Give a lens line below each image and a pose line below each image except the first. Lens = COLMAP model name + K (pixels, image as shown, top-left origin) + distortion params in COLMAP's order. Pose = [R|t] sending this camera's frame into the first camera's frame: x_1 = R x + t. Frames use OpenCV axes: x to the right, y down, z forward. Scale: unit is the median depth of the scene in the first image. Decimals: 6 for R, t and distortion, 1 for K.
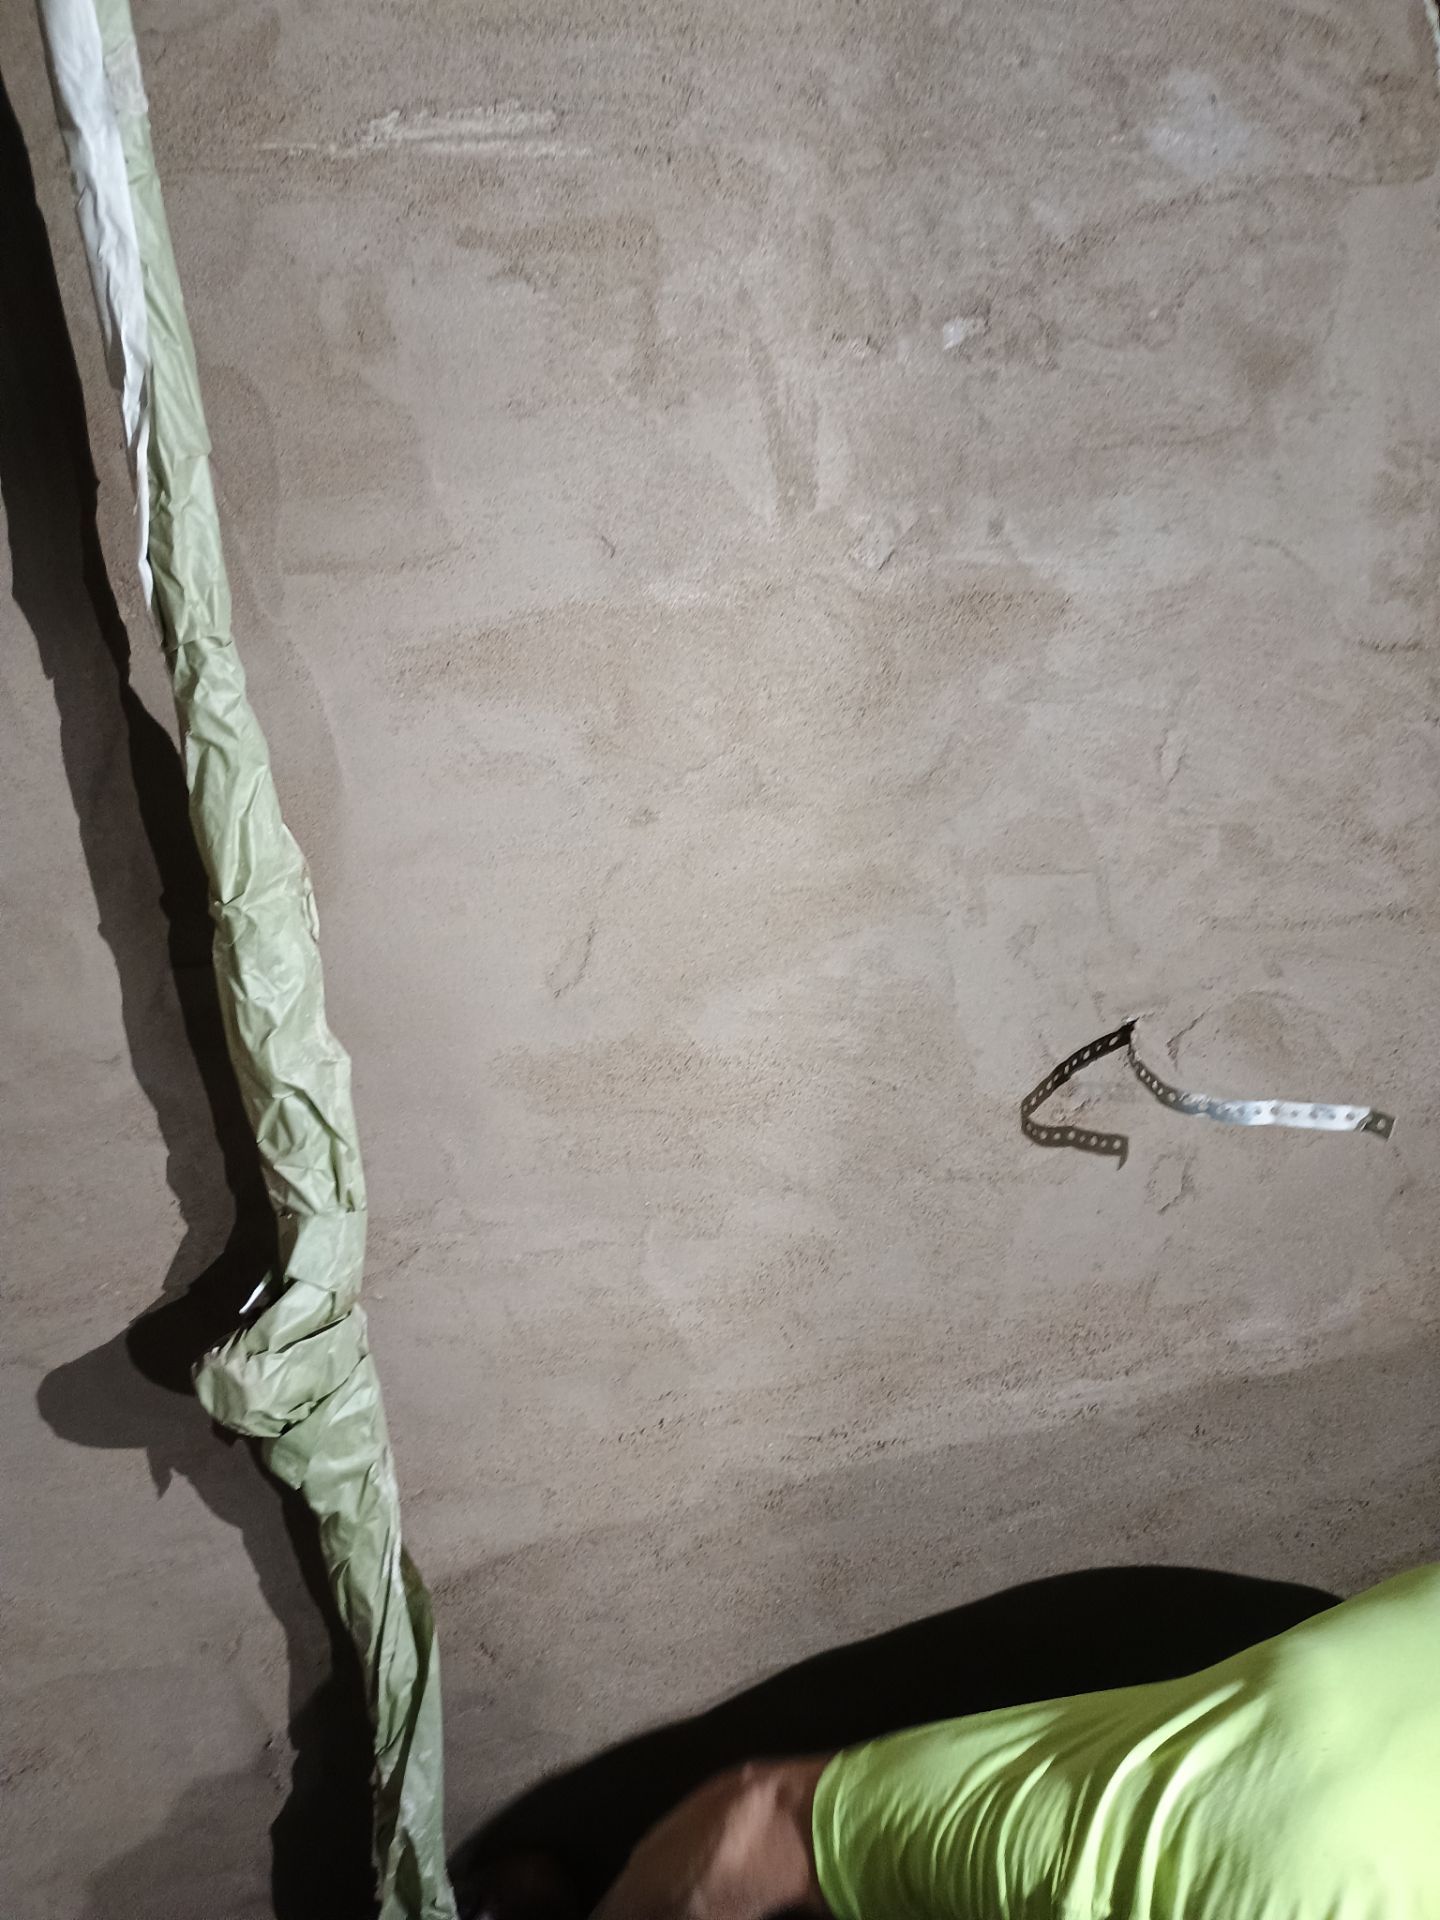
lens RADIAL K [[1648.9, 0, 714.4], [0, 1648.9, 953.3], [0, 0, 1]] dist [0.064024, -0.076925]
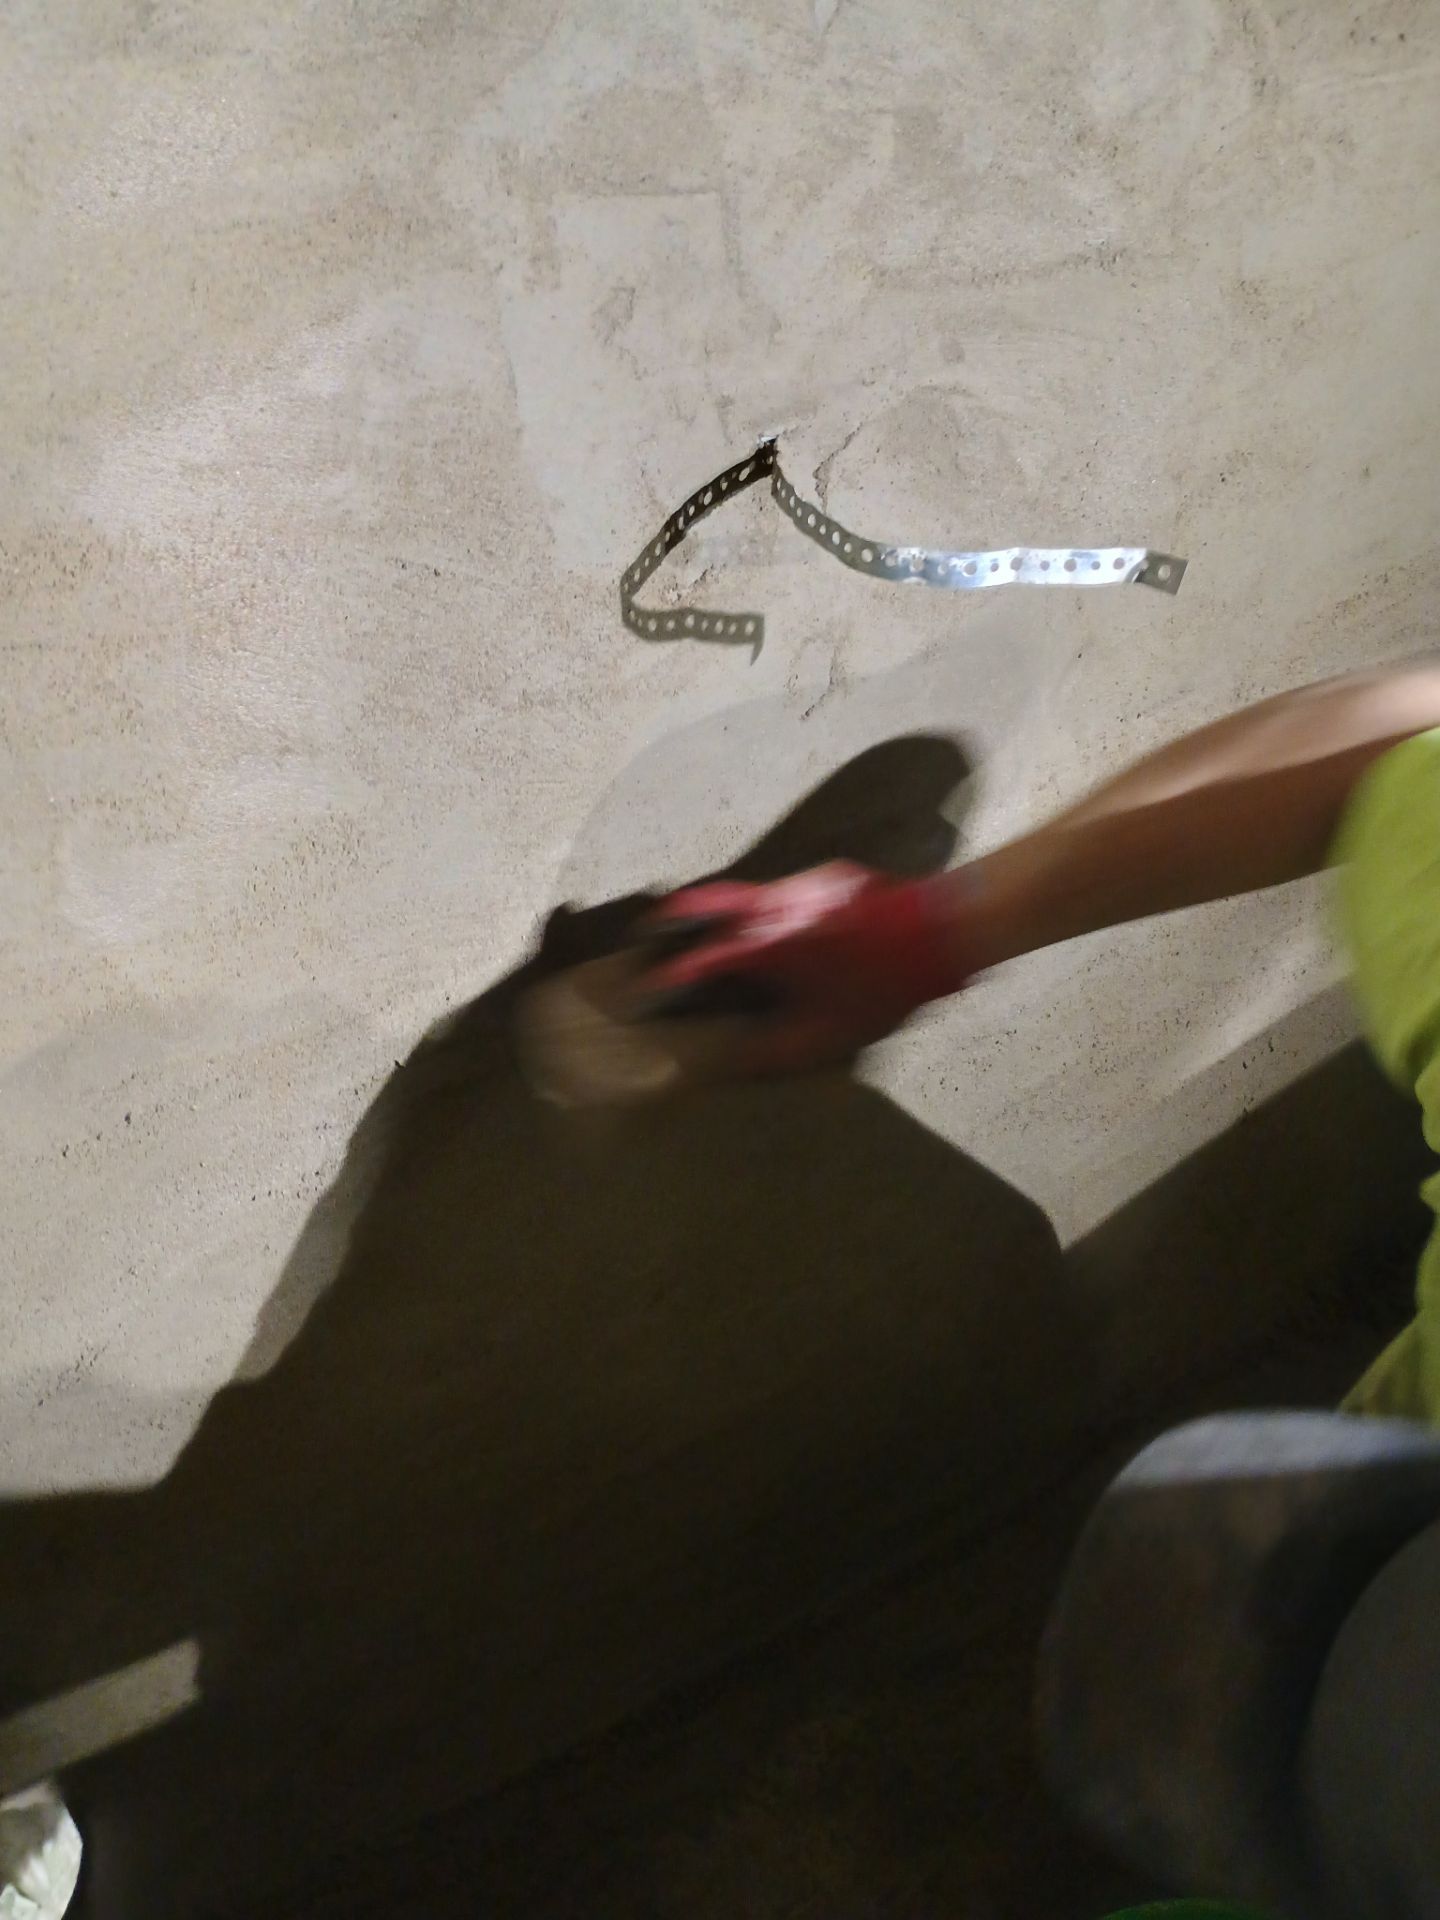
lens RADIAL K [[1762.9, 0, 713.0], [0, 1762.9, 989.3], [0, 0, 1]] dist [0.023717, 0.000000]
pose [[0.940642, -0.150355, 0.304279, -0.021106], [0.044483, 0.943402, 0.328654, 0.015265], [-0.336473, -0.295611, 0.894092, 0.323327]]
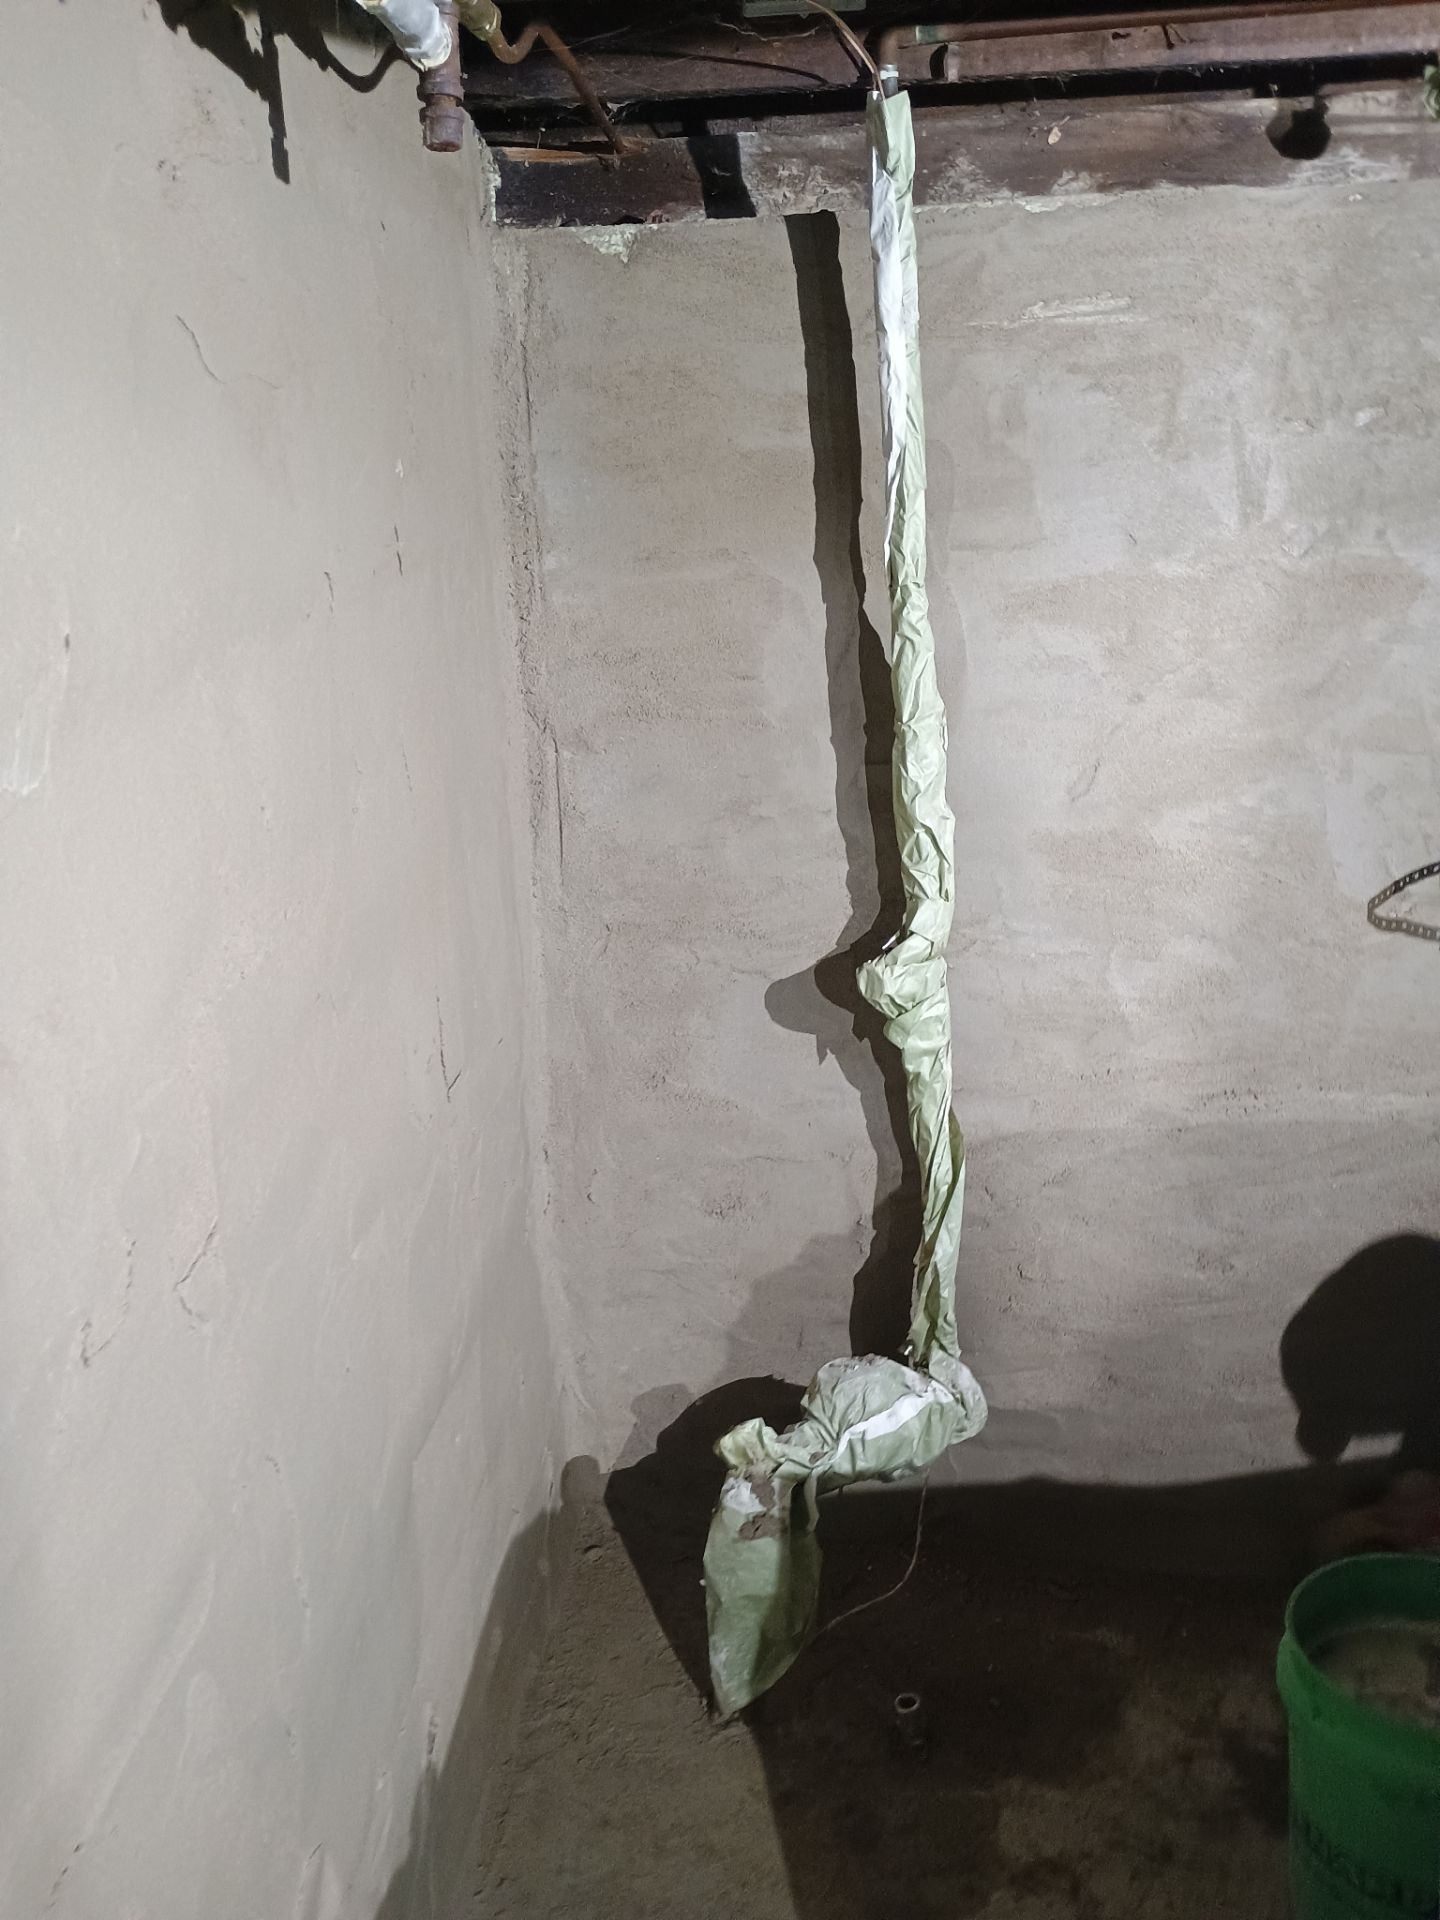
lens RADIAL K [[1648.9, 0, 711.5], [0, 1648.9, 977.0], [0, 0, 1]] dist [0.064024, -0.076925]
pose [[0.941152, 0.114126, -0.318133, 0.116413], [-0.106129, 0.993447, 0.042419, 0.170015], [0.320890, -0.006160, 0.947097, -0.737906]]
